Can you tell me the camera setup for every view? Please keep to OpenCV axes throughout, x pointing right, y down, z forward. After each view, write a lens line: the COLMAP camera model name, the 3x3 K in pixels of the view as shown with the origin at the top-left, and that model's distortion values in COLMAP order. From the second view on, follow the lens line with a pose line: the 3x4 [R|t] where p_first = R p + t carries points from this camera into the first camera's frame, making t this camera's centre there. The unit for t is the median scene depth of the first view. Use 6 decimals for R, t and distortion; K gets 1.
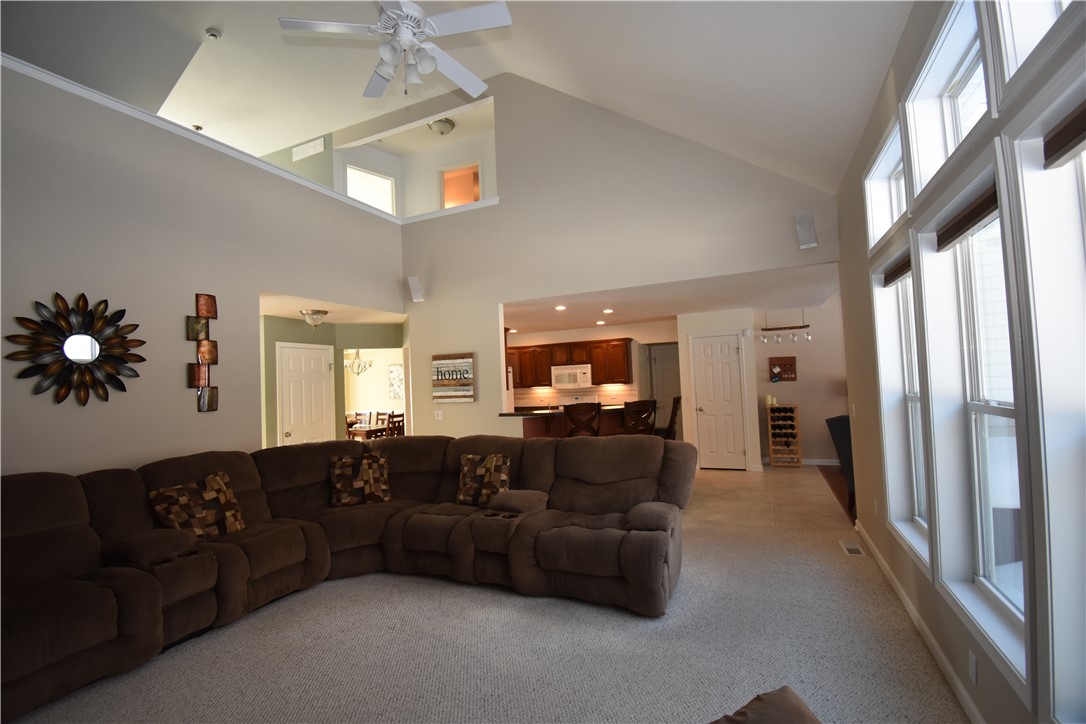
lens RADIAL K [[480.8, 0, 545.6], [0, 480.8, 364.3], [0, 0, 1]] dist [0.024857, -0.028973]
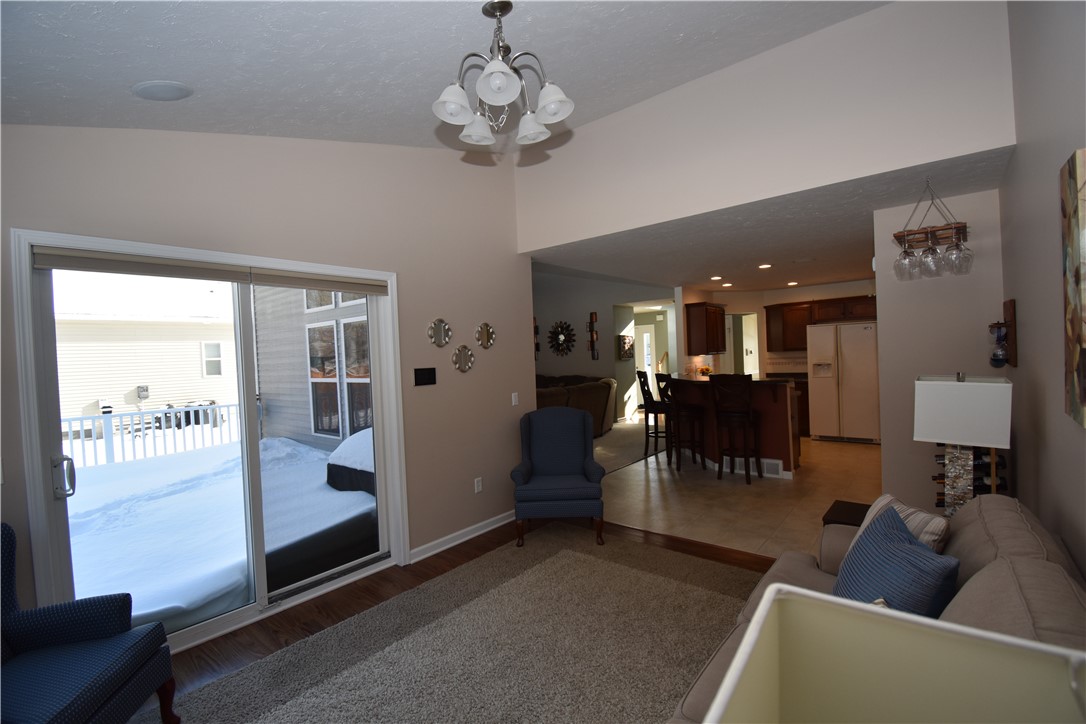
lens RADIAL K [[480.8, 0, 545.6], [0, 480.8, 364.3], [0, 0, 1]] dist [0.024857, -0.028973]
pose [[-0.257902, 0.075571, -0.963211, 1.187607], [0.092147, 0.994316, 0.053339, -0.023397], [0.961767, -0.075001, -0.263400, 0.949824]]
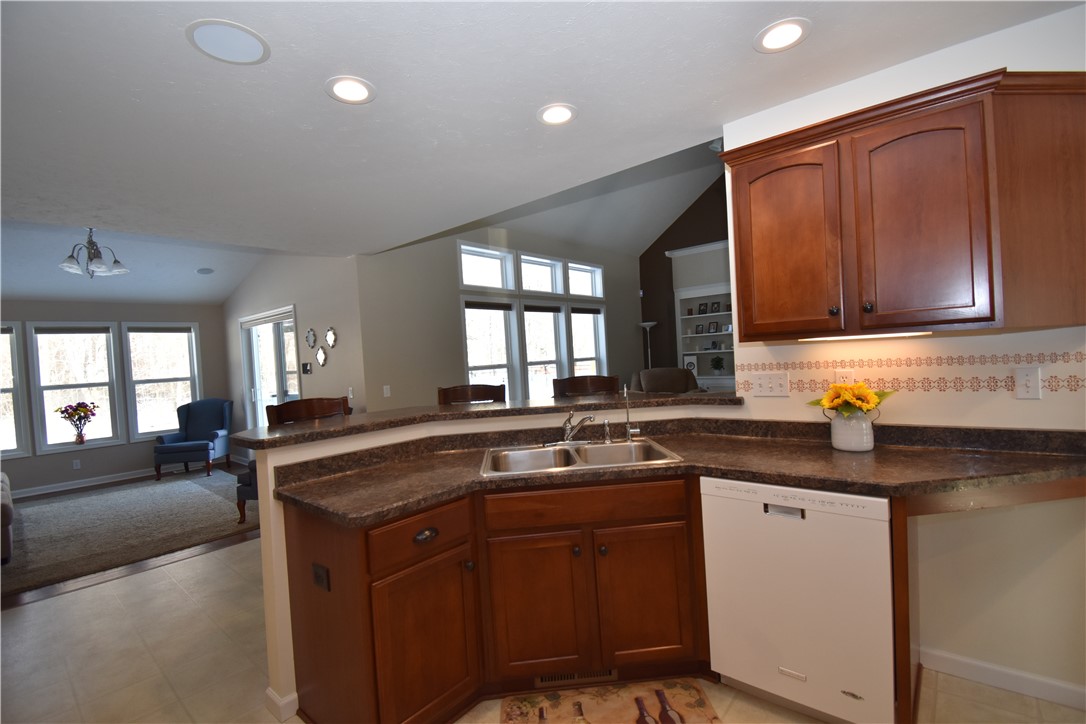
lens RADIAL K [[480.8, 0, 545.6], [0, 480.8, 364.3], [0, 0, 1]] dist [0.024857, -0.028973]
pose [[-0.954248, 0.092938, 0.284206, -0.043122], [0.087913, 0.995664, -0.030413, 0.068736], [-0.285800, -0.004036, -0.958281, 1.388735]]
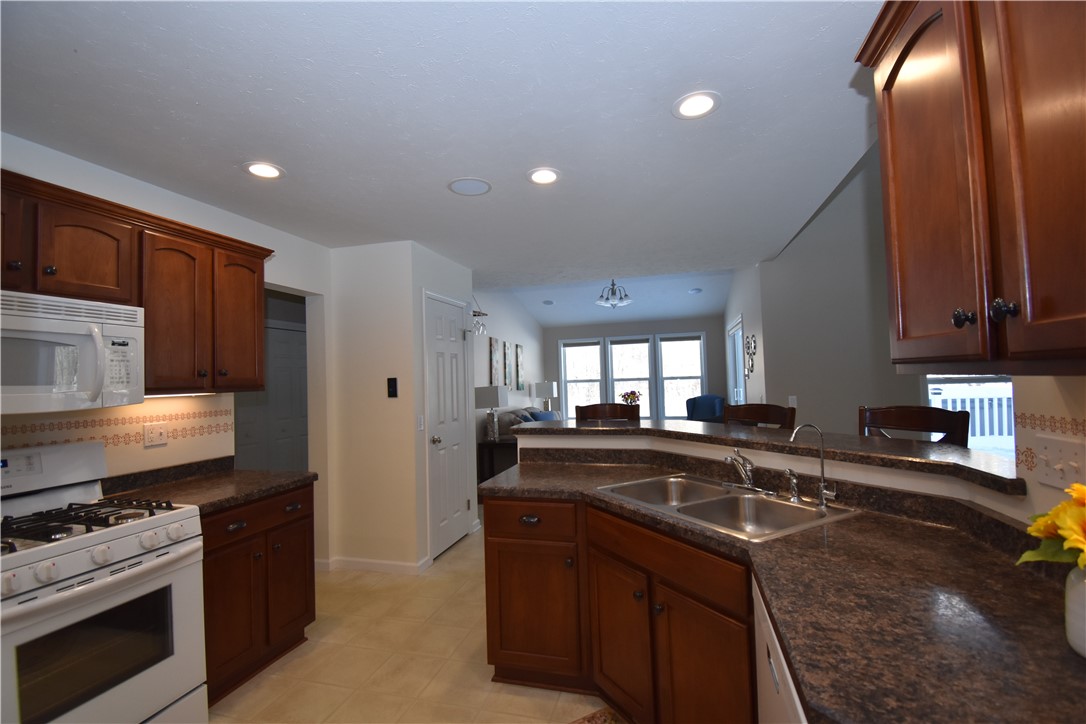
lens RADIAL K [[480.8, 0, 545.6], [0, 480.8, 364.3], [0, 0, 1]] dist [0.024857, -0.028973]
pose [[-0.150504, 0.076870, 0.985616, -0.245322], [-0.000816, 0.996962, -0.077880, 0.066028], [-0.988609, -0.012526, -0.149985, 1.187688]]
